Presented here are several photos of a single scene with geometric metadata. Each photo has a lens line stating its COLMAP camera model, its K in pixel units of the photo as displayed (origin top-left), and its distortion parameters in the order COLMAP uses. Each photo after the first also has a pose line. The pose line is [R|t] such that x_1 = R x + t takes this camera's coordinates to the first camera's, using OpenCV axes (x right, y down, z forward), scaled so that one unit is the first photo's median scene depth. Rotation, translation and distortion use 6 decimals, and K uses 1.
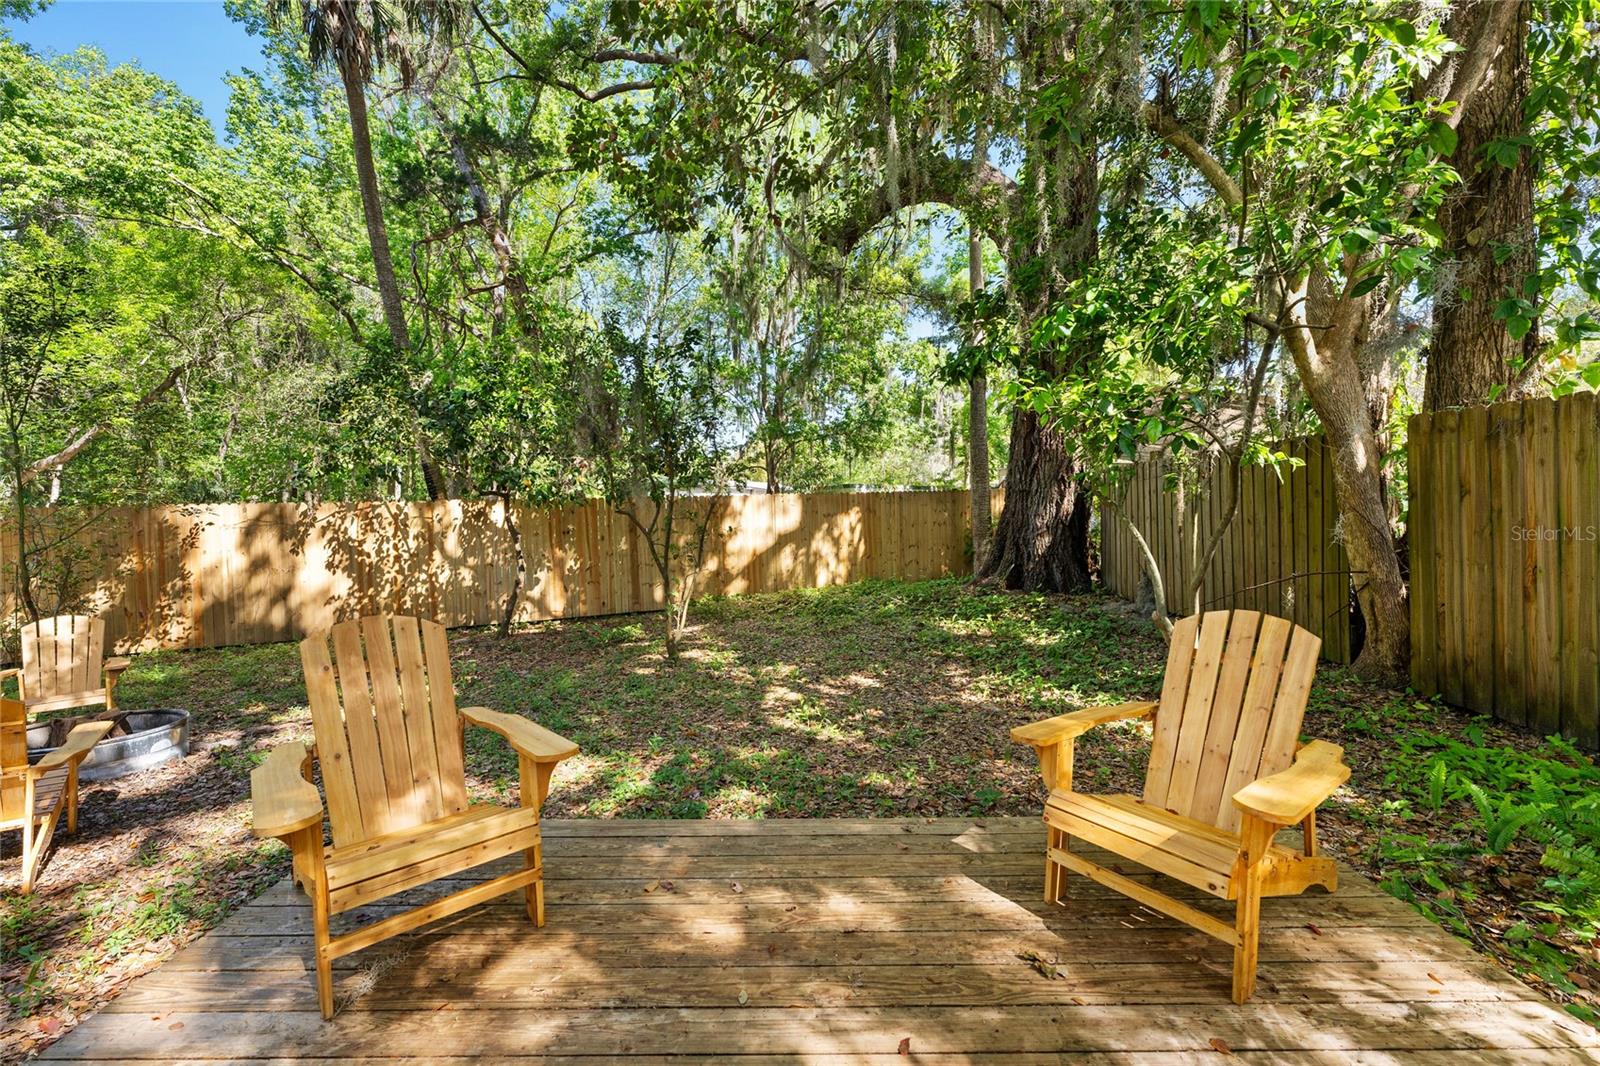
lens RADIAL K [[659.6, 0, 801.0], [0, 659.6, 530.7], [0, 0, 1]] dist [-0.000225, 0.000544]
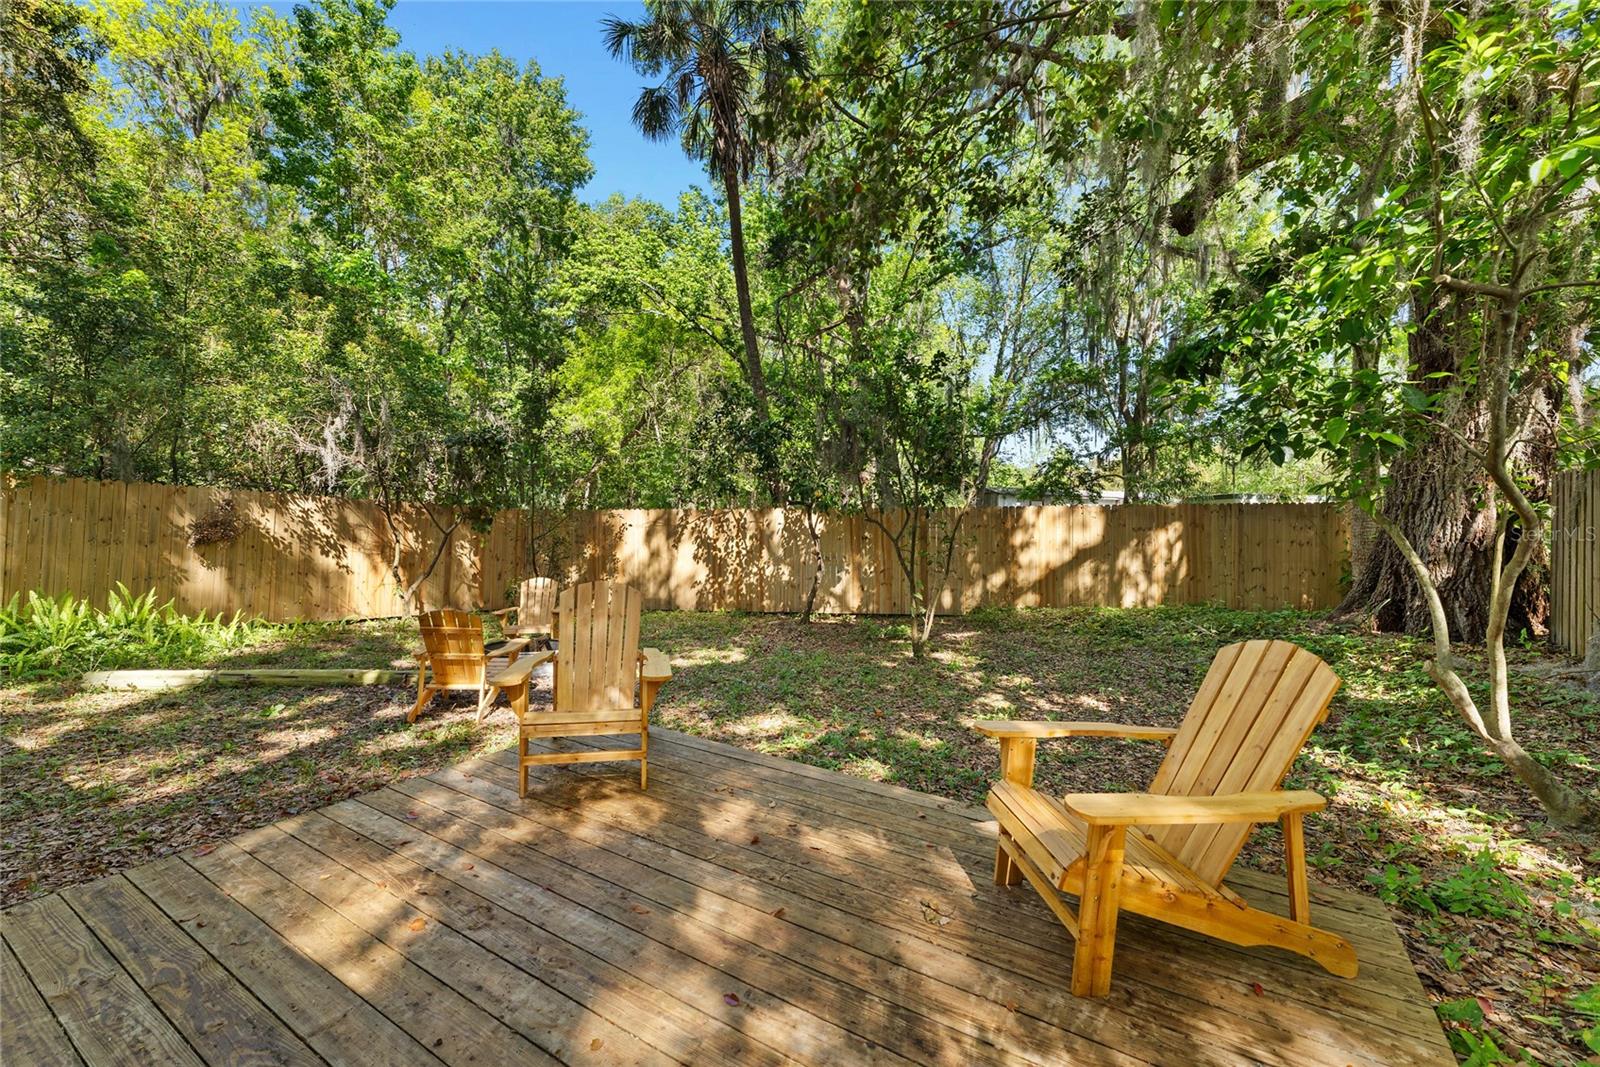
lens RADIAL K [[659.6, 0, 787.8], [0, 659.6, 531.1], [0, 0, 1]] dist [-0.000225, 0.000544]
pose [[0.845185, 0.027287, -0.533777, 0.145008], [-0.035590, 0.999353, -0.005265, 0.000709], [0.533288, 0.023447, 0.845609, -0.025142]]
